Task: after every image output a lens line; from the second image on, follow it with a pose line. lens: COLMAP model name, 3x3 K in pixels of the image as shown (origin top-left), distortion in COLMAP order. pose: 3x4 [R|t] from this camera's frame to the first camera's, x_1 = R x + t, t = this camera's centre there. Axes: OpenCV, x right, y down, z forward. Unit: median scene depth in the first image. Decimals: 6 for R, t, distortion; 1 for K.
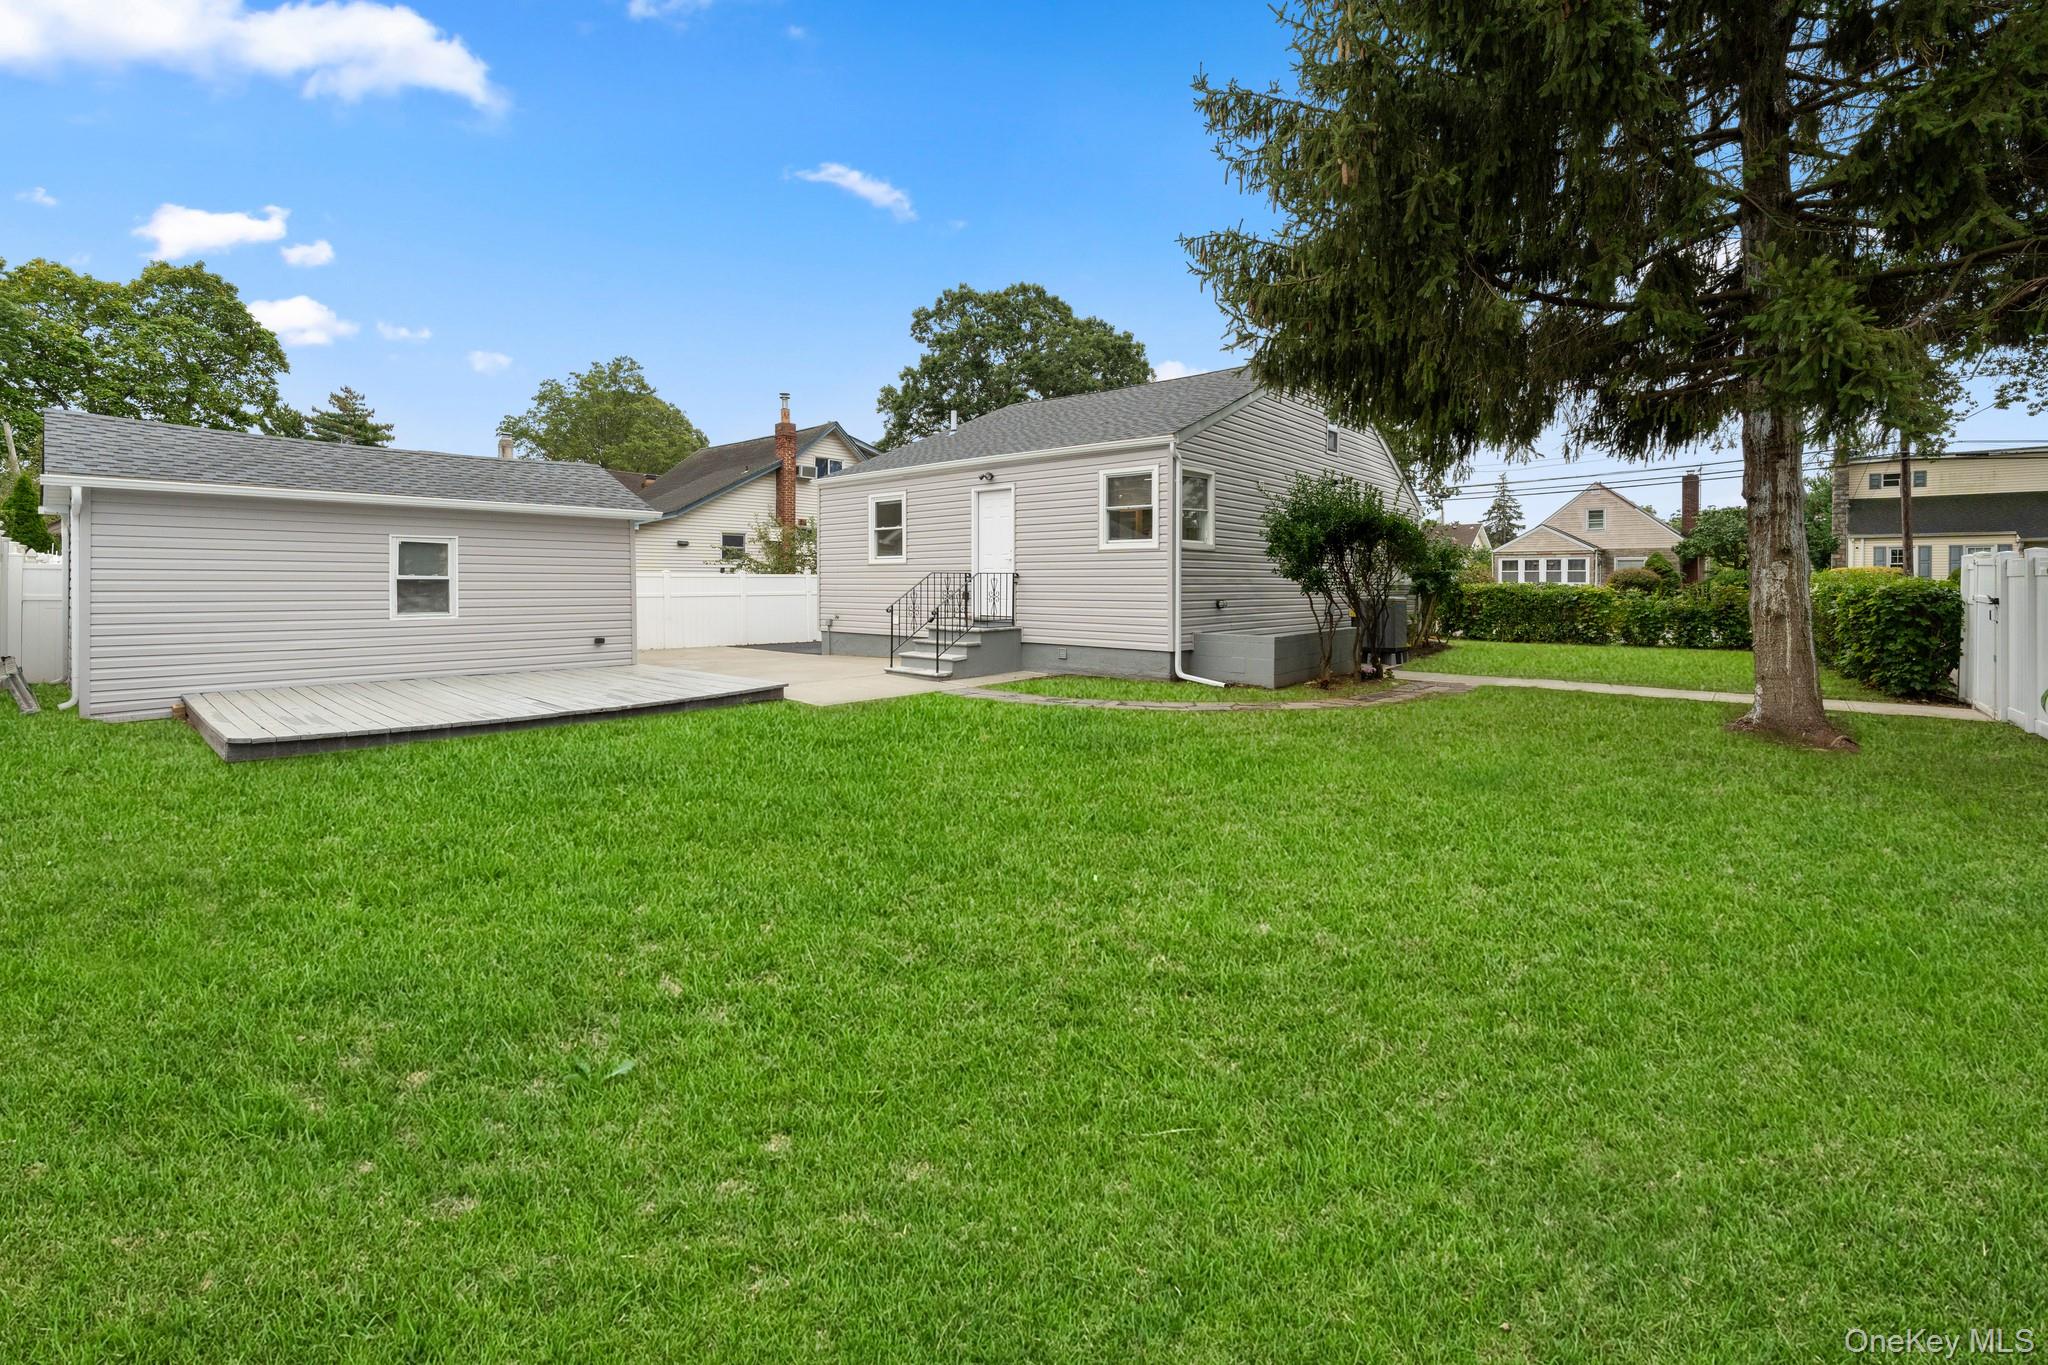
lens RADIAL K [[837.8, 0, 1021.8], [0, 837.8, 677.4], [0, 0, 1]] dist [0.002596, -0.000968]
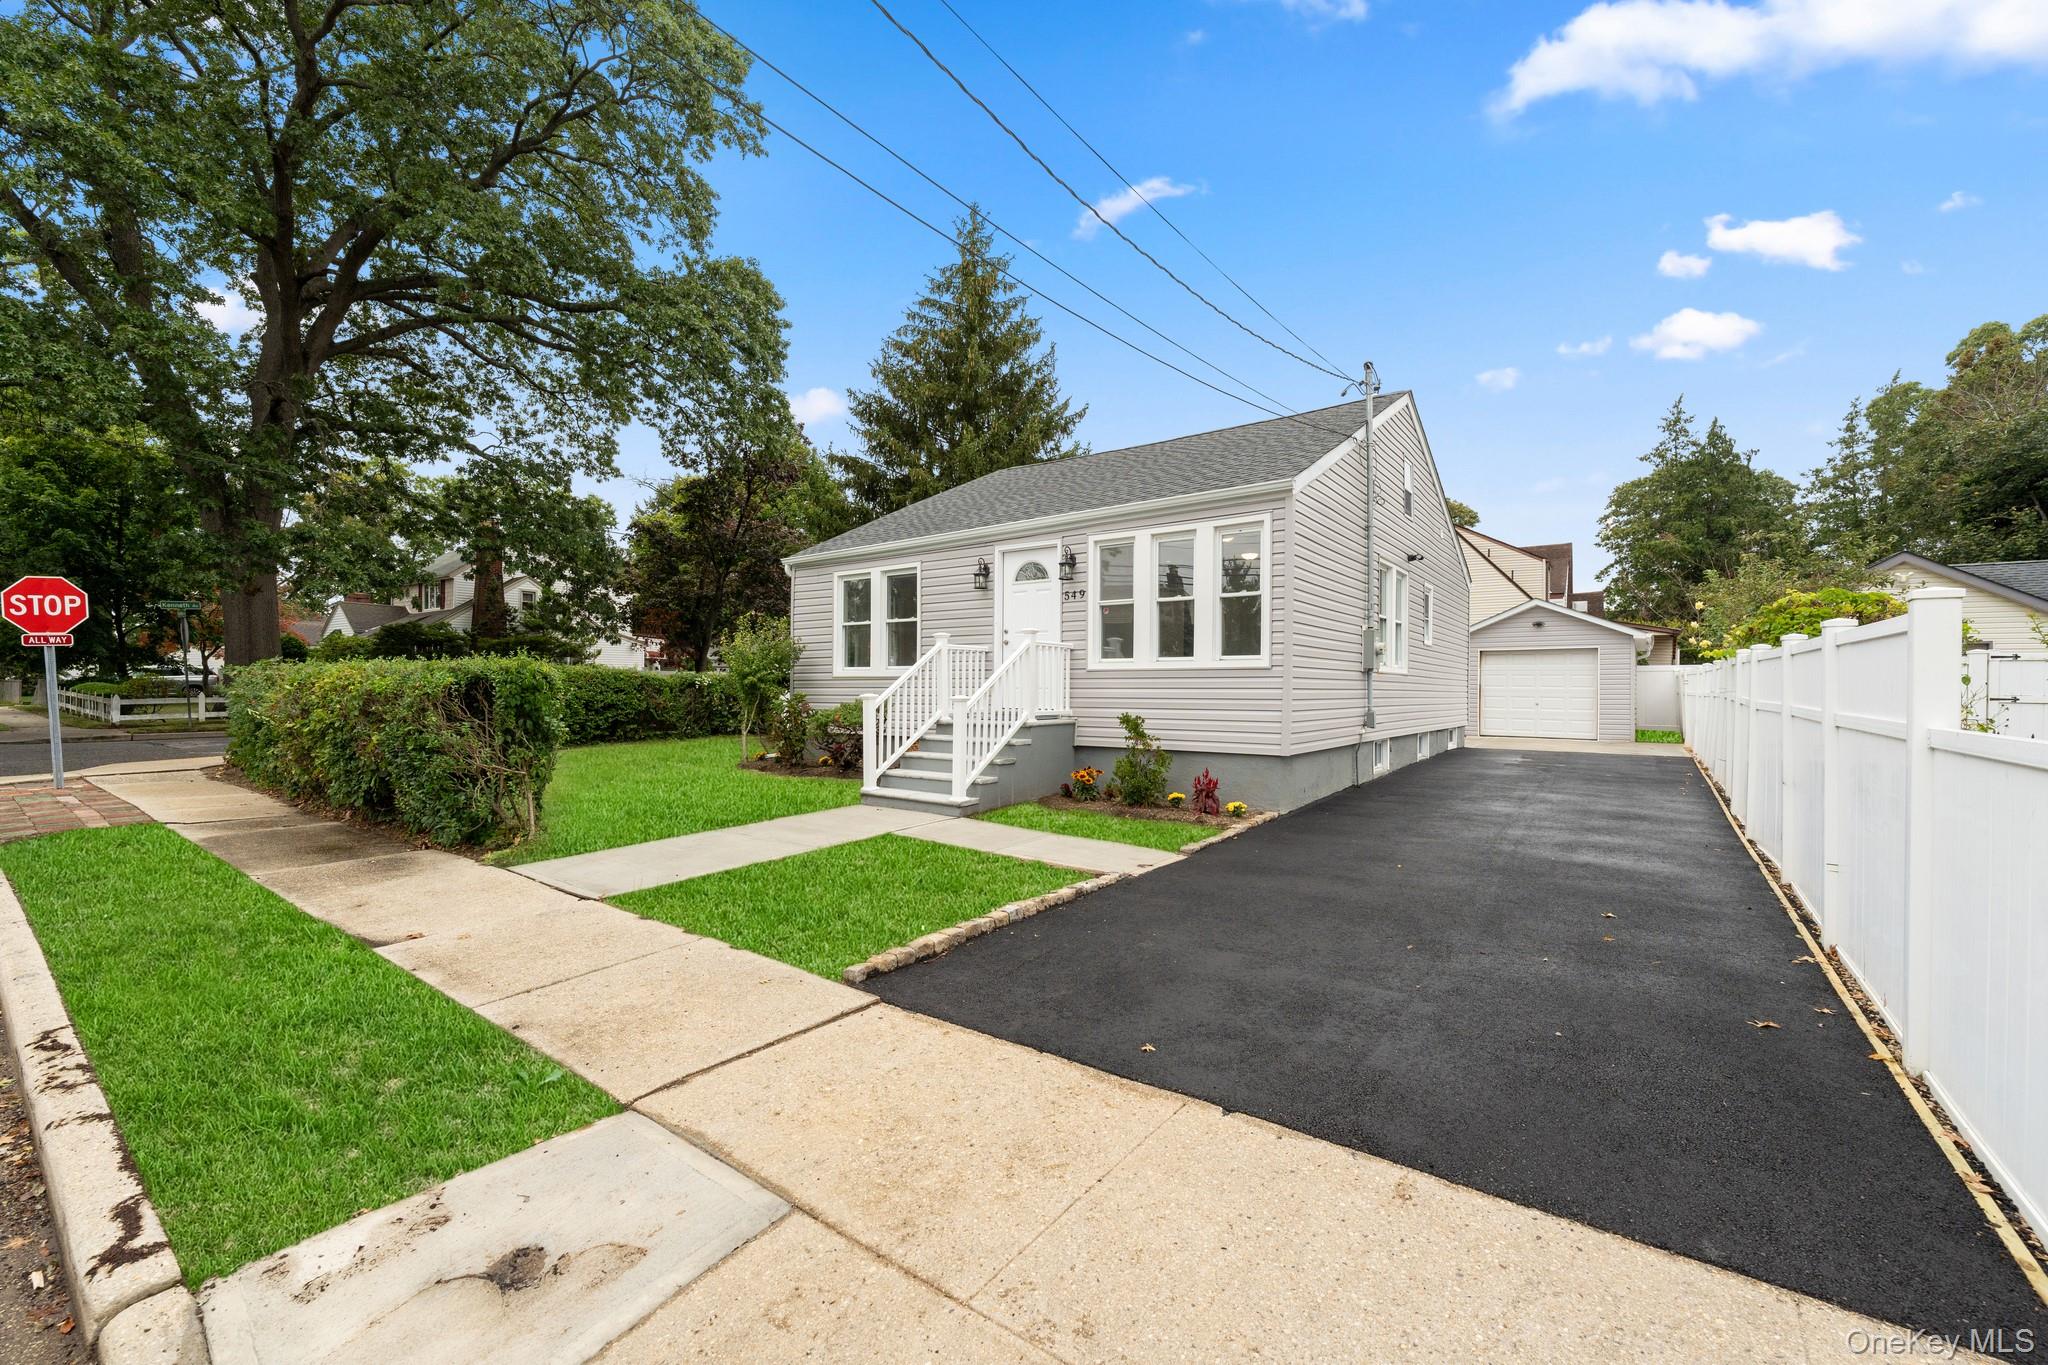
lens RADIAL K [[837.8, 0, 1026.3], [0, 837.8, 685.9], [0, 0, 1]] dist [0.002596, -0.000968]
pose [[1.000000, 0.000038, -0.000077, 0.245446], [-0.000038, 1.000000, 0.000125, -0.129947], [0.000077, -0.000125, 1.000000, -0.280090]]
